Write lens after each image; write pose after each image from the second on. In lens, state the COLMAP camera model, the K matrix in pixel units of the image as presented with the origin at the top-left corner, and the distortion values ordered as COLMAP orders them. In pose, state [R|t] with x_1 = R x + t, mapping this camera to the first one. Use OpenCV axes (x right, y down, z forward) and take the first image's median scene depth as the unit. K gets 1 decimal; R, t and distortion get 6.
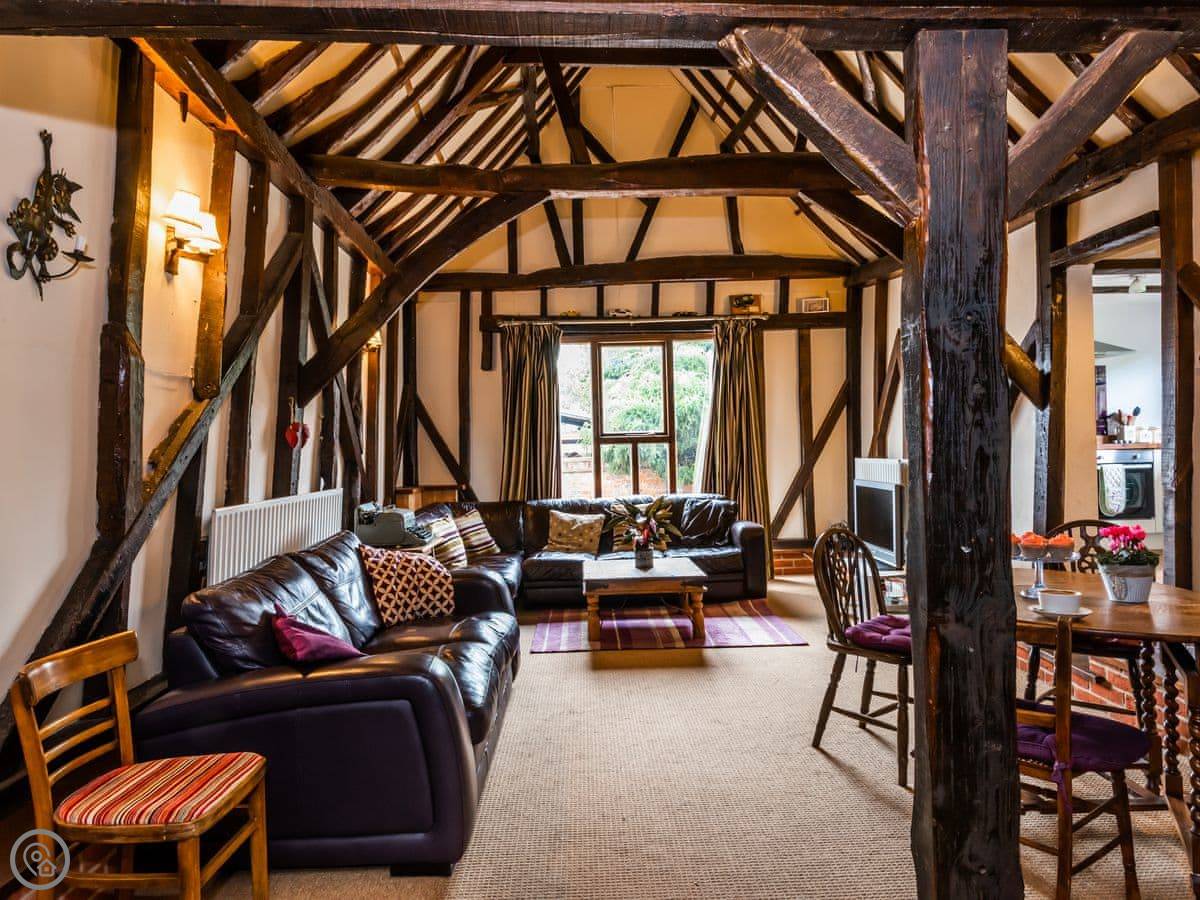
lens RADIAL K [[730.0, 0, 599.3], [0, 730.0, 450.4], [0, 0, 1]] dist [0.020177, -0.001727]
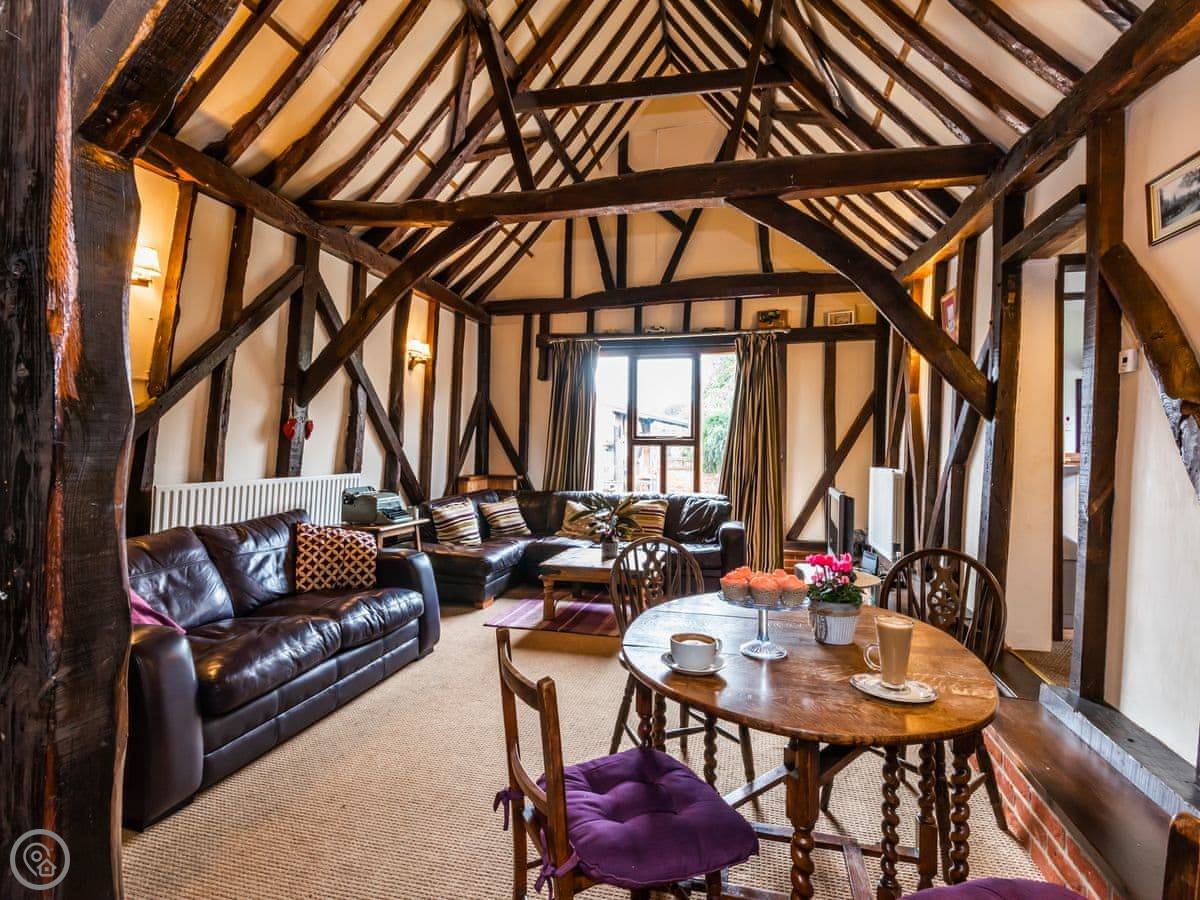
lens RADIAL K [[591.2, 0, 606.0], [0, 591.2, 449.3], [0, 0, 1]] dist [0.009956, -0.002750]
pose [[0.963426, 0.033516, -0.265869, 0.208387], [-0.033497, 0.999428, 0.004605, -0.004989], [0.265871, 0.004469, 0.963998, 0.102592]]
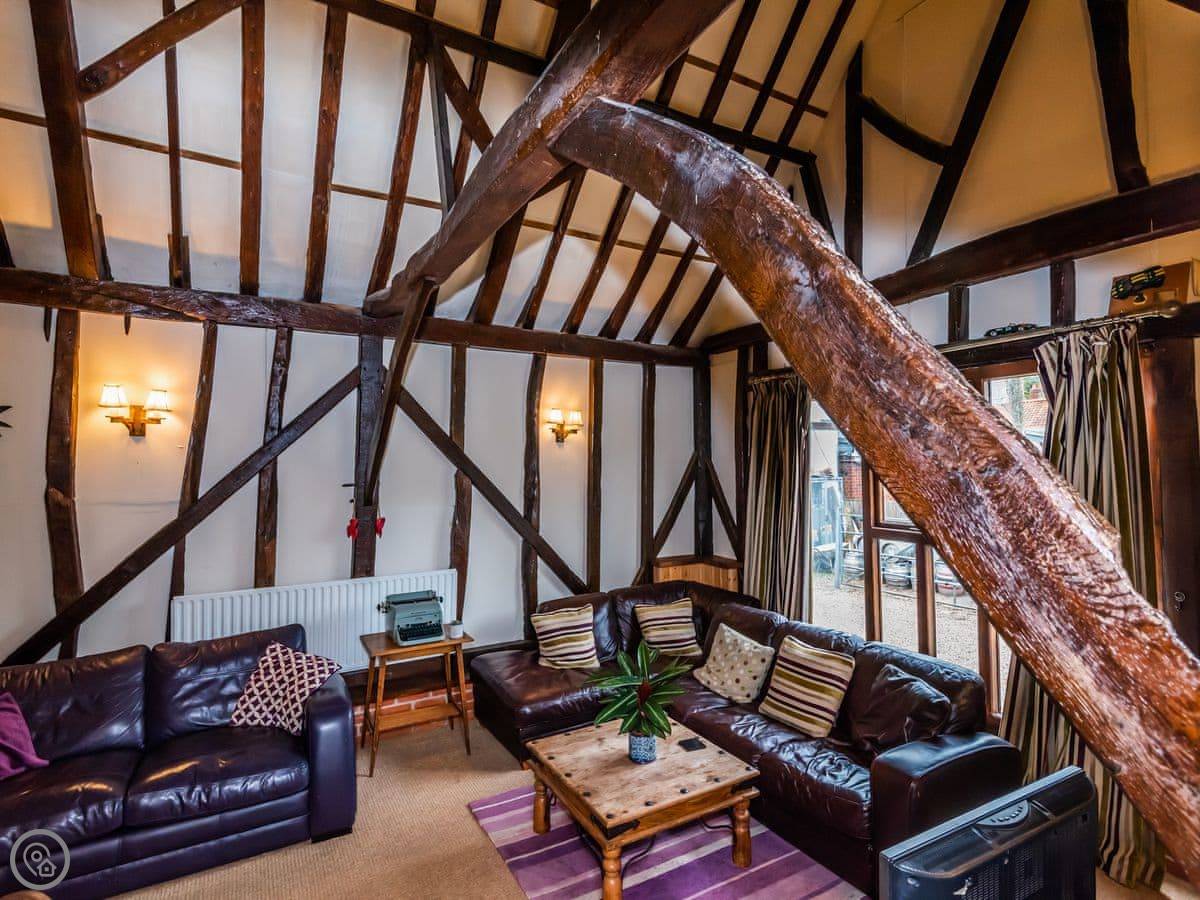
lens RADIAL K [[591.2, 0, 602.6], [0, 591.2, 444.9], [0, 0, 1]] dist [0.009956, -0.002750]
pose [[0.475592, -0.002461, -0.879663, 0.384552], [-0.009858, 0.999918, -0.008127, -0.092938], [0.879611, 0.012537, 0.475529, 0.513781]]
